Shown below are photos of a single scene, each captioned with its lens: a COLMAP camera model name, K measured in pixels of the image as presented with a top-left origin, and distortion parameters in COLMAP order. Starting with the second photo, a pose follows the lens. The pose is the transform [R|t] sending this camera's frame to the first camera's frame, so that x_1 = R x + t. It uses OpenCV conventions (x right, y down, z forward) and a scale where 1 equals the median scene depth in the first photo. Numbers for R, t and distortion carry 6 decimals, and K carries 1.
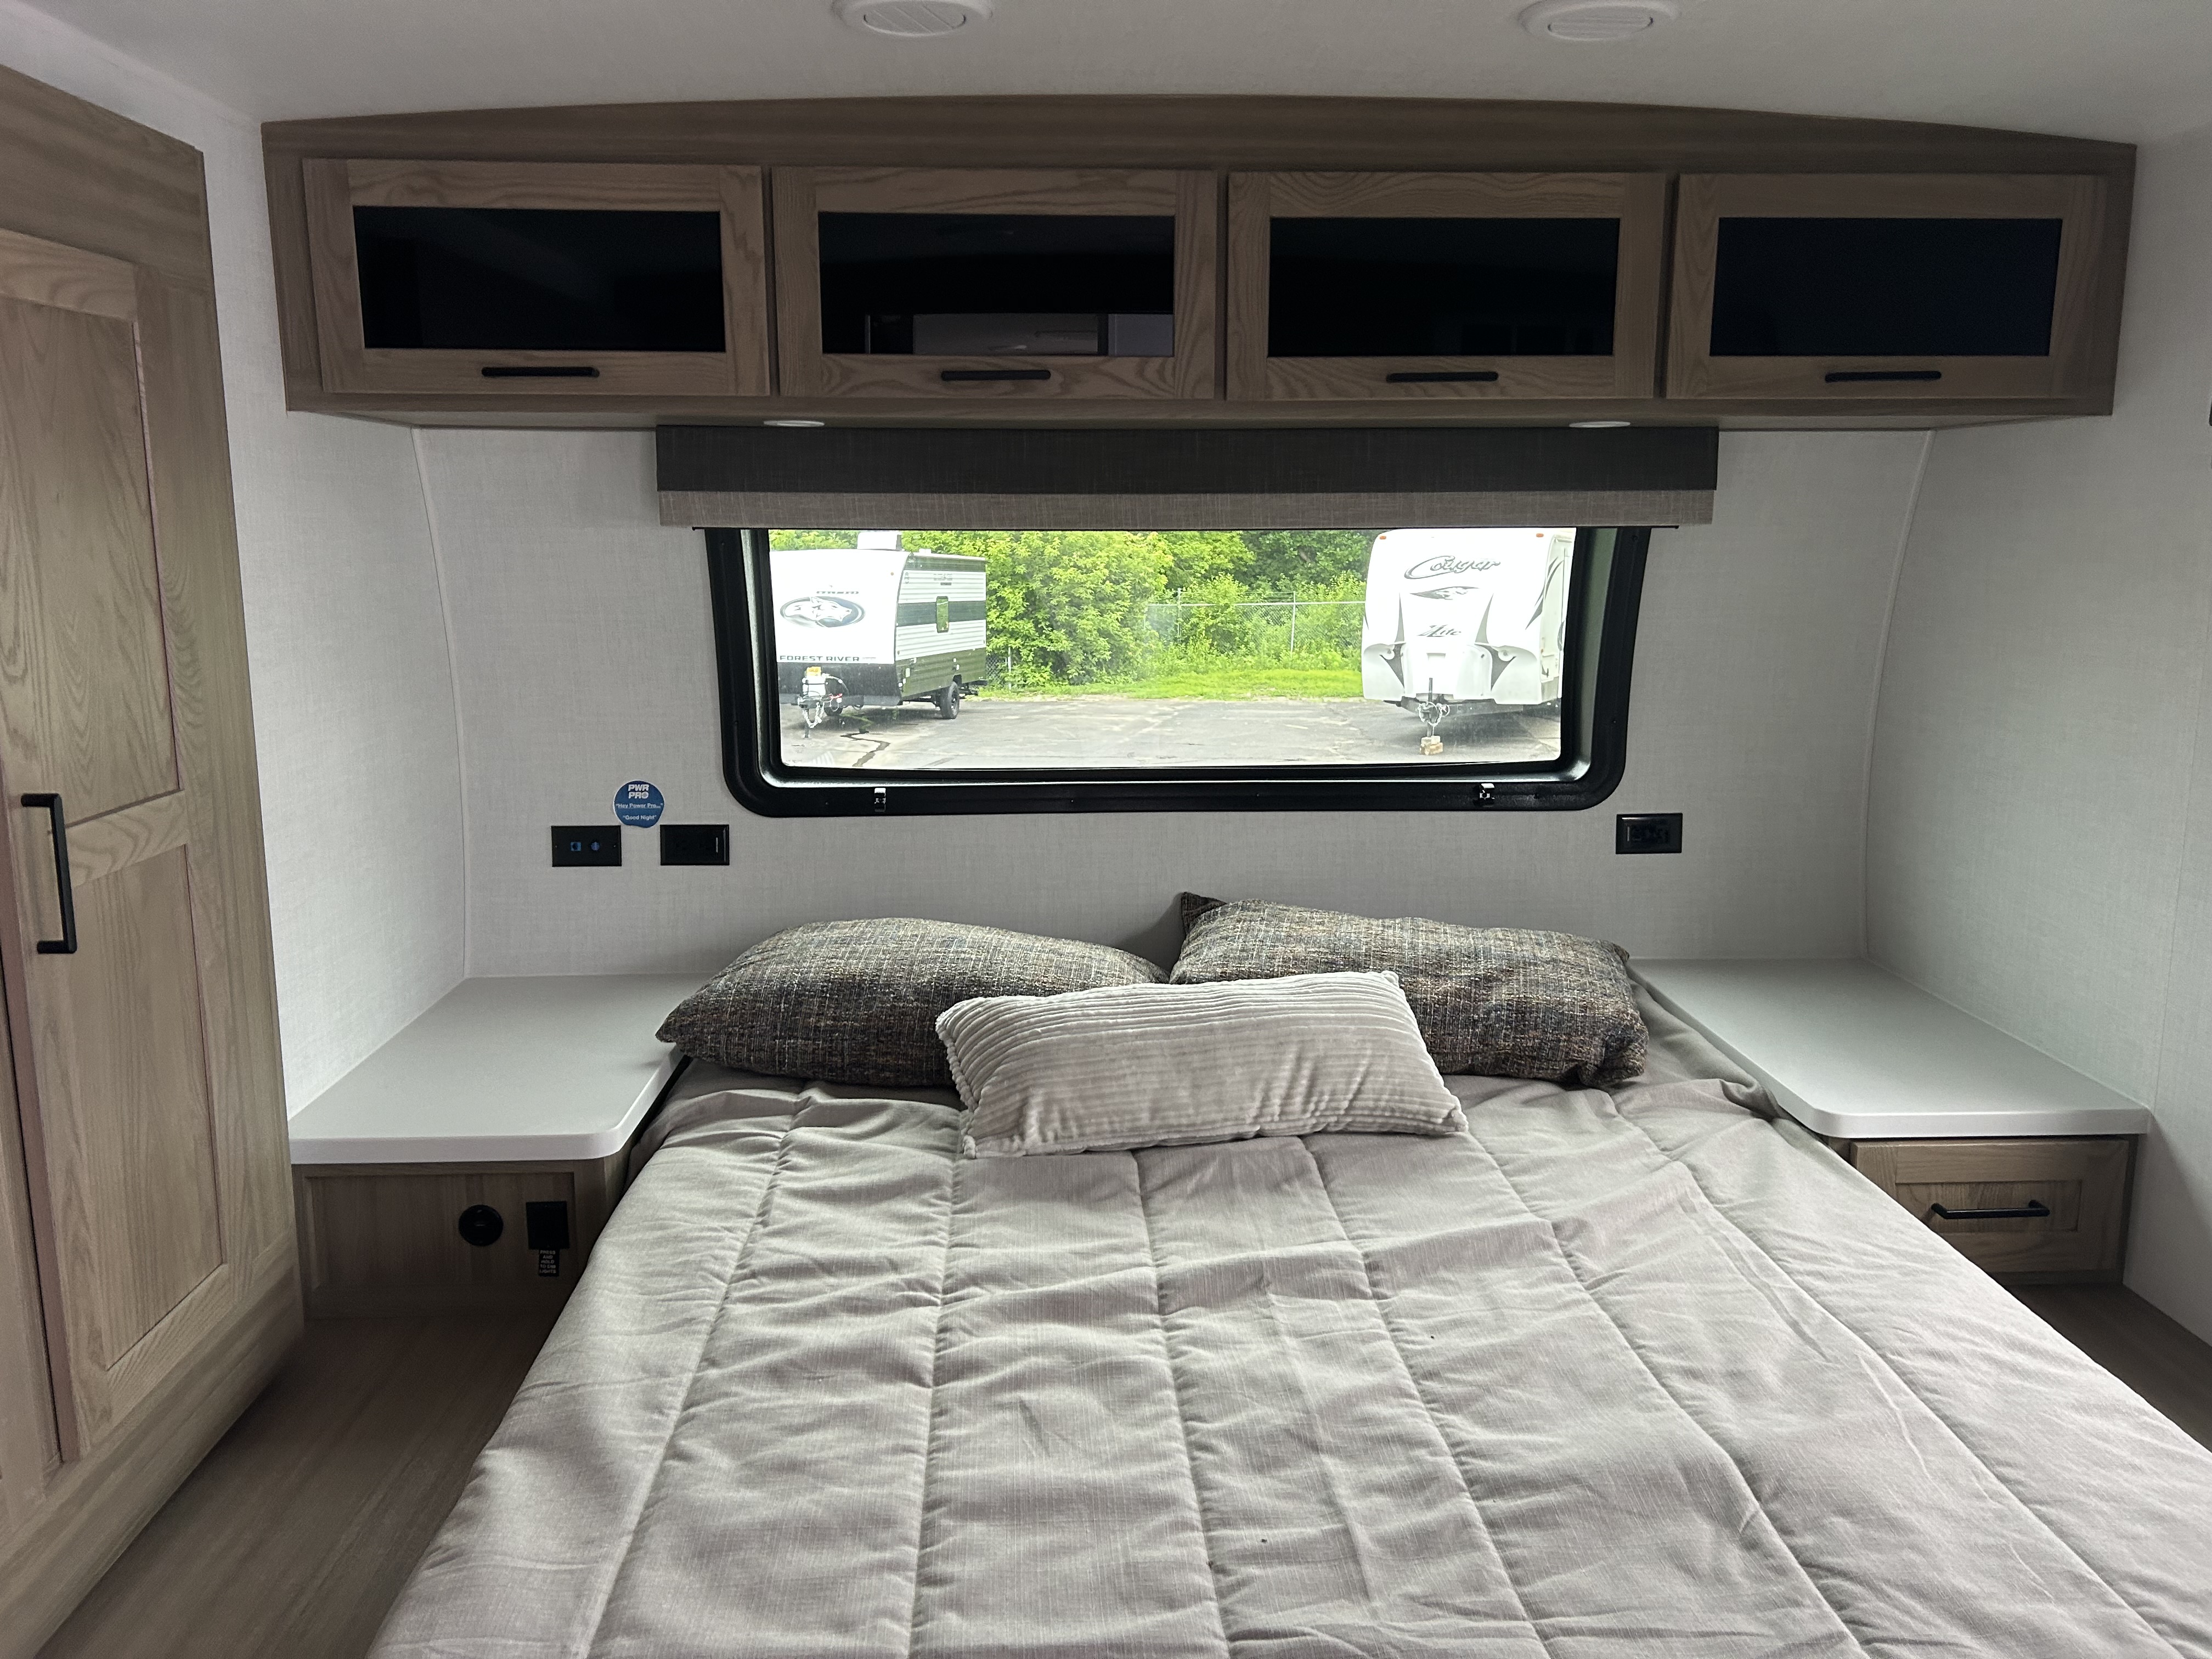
lens RADIAL K [[1742.1, 0, 1107.3], [0, 1742.1, 811.8], [0, 0, 1]] dist [0.051093, -0.086516]
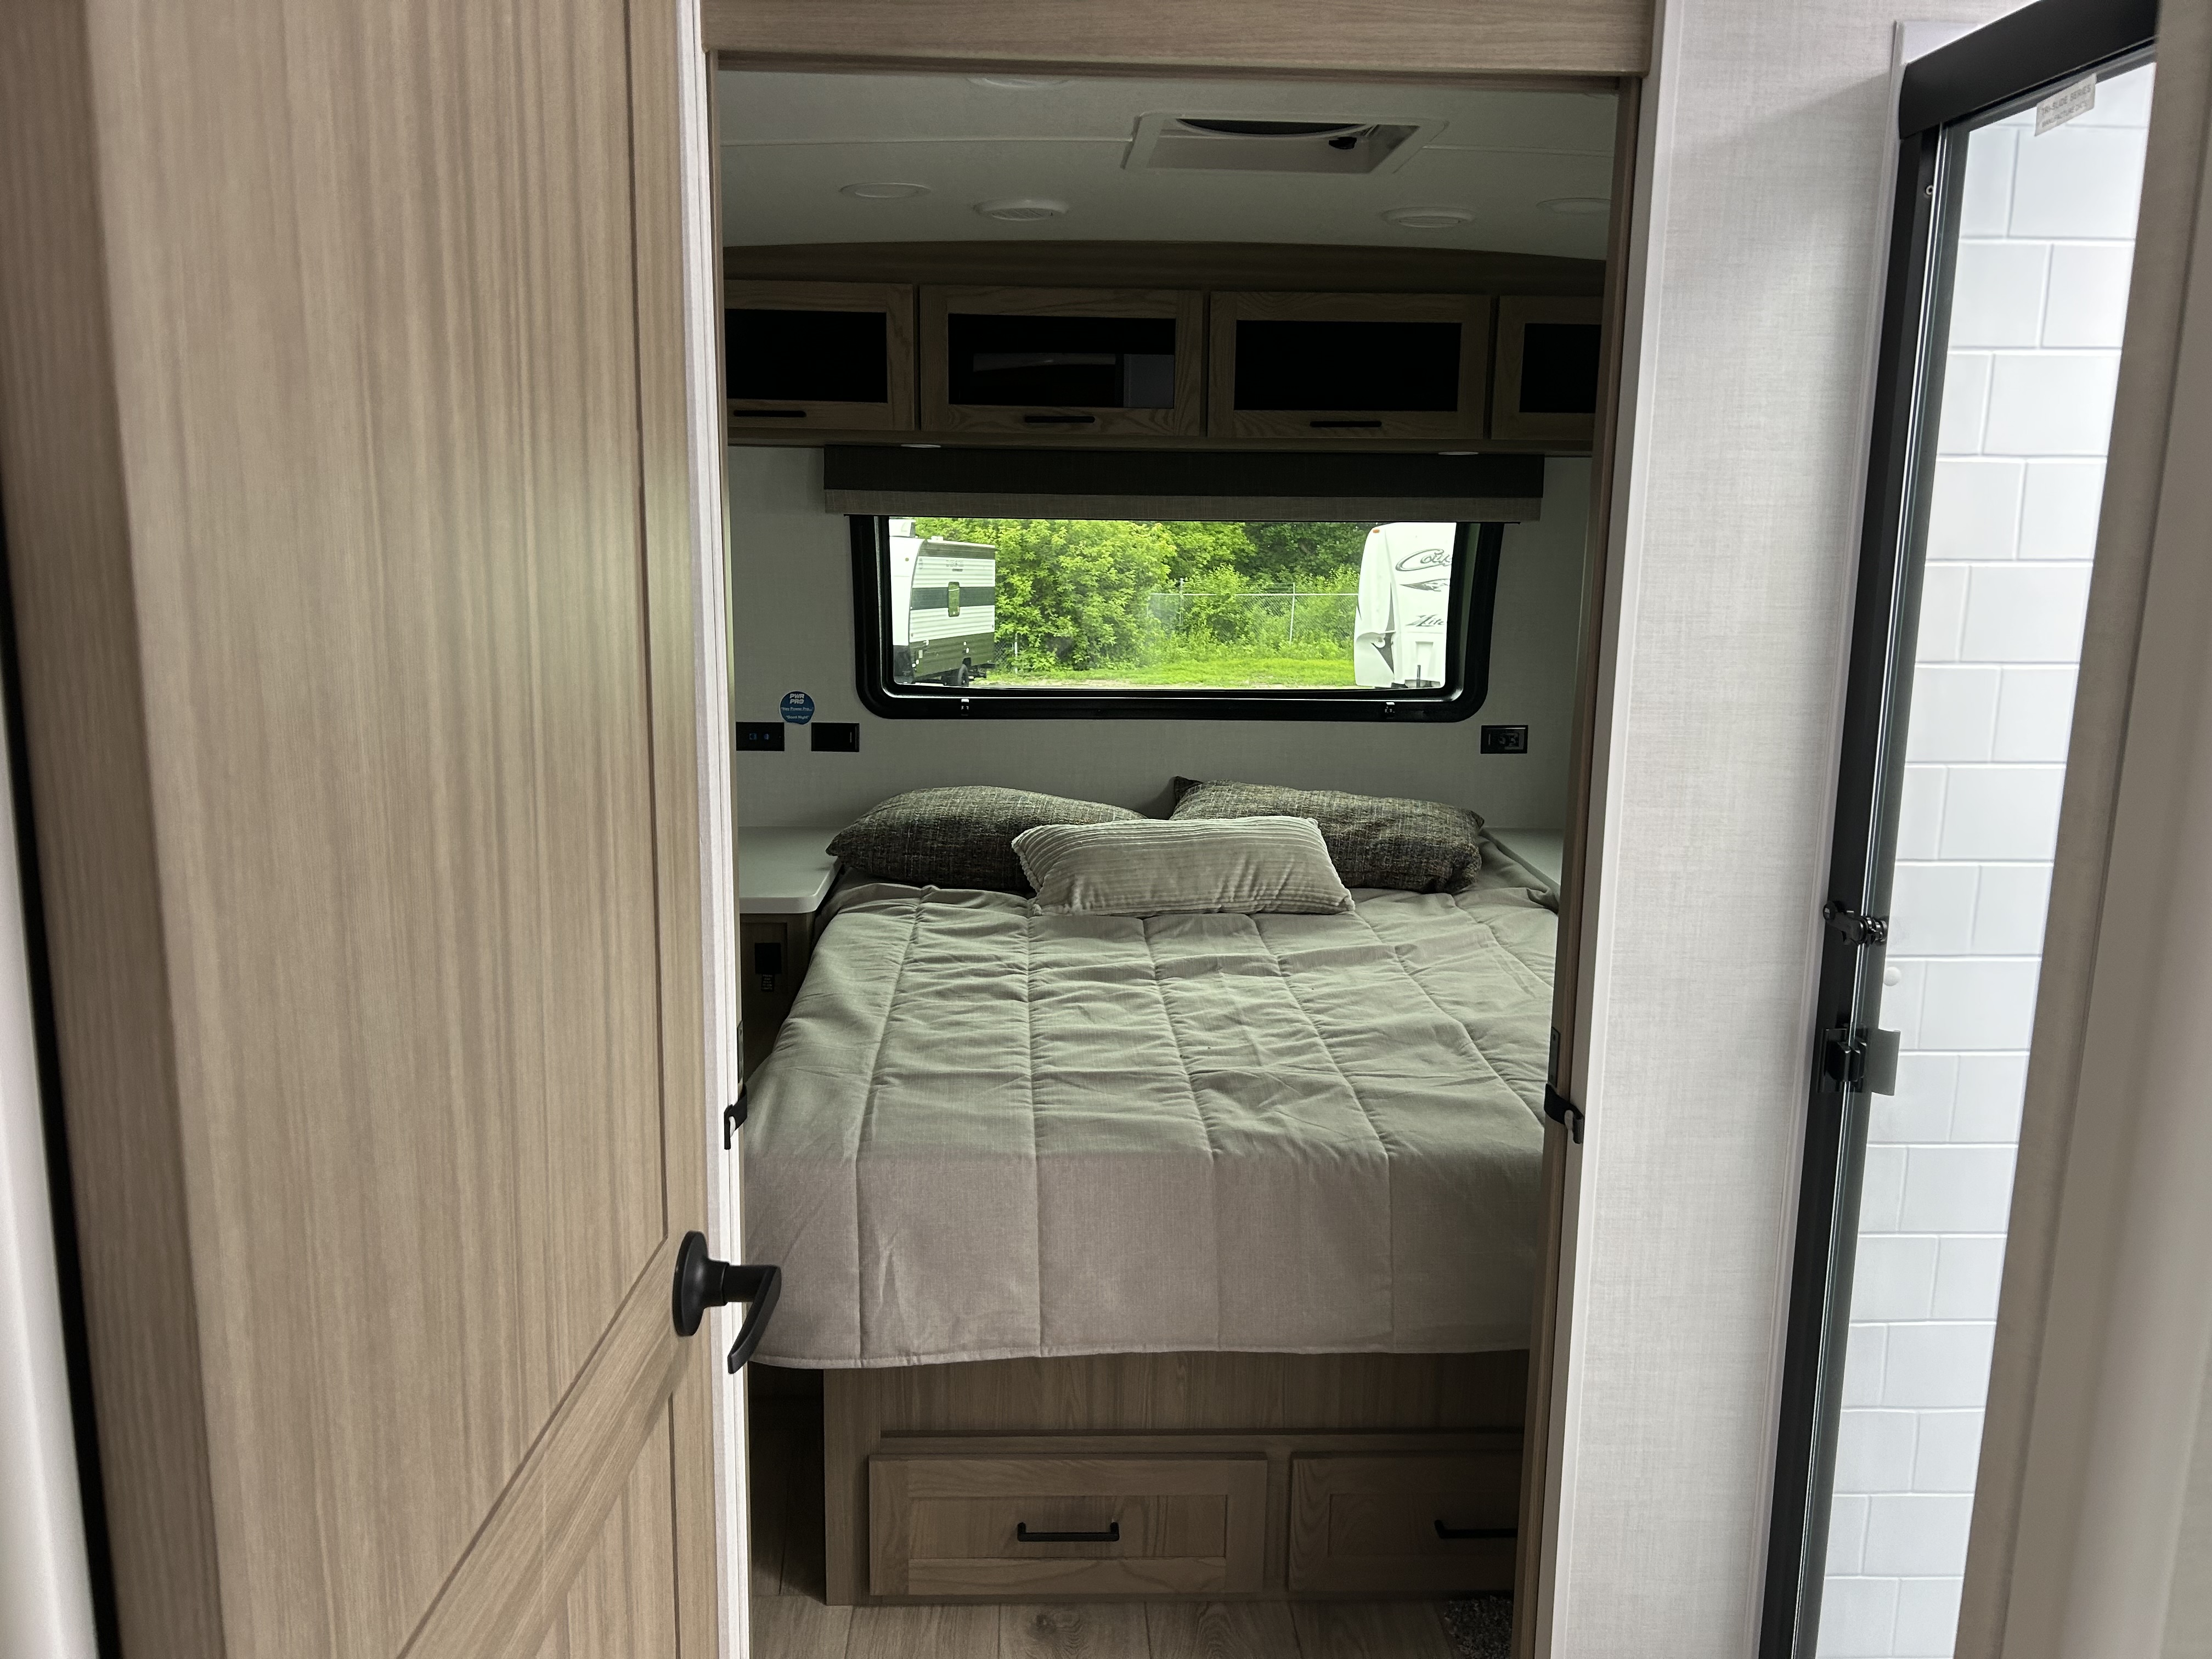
lens RADIAL K [[1742.1, 0, 1100.2], [0, 1742.1, 839.7], [0, 0, 1]] dist [0.051093, -0.086516]
pose [[0.999897, 0.013875, -0.003638, -0.015672], [-0.013796, 0.999685, 0.020943, 0.088402], [0.003928, -0.020890, 0.999774, -0.543181]]
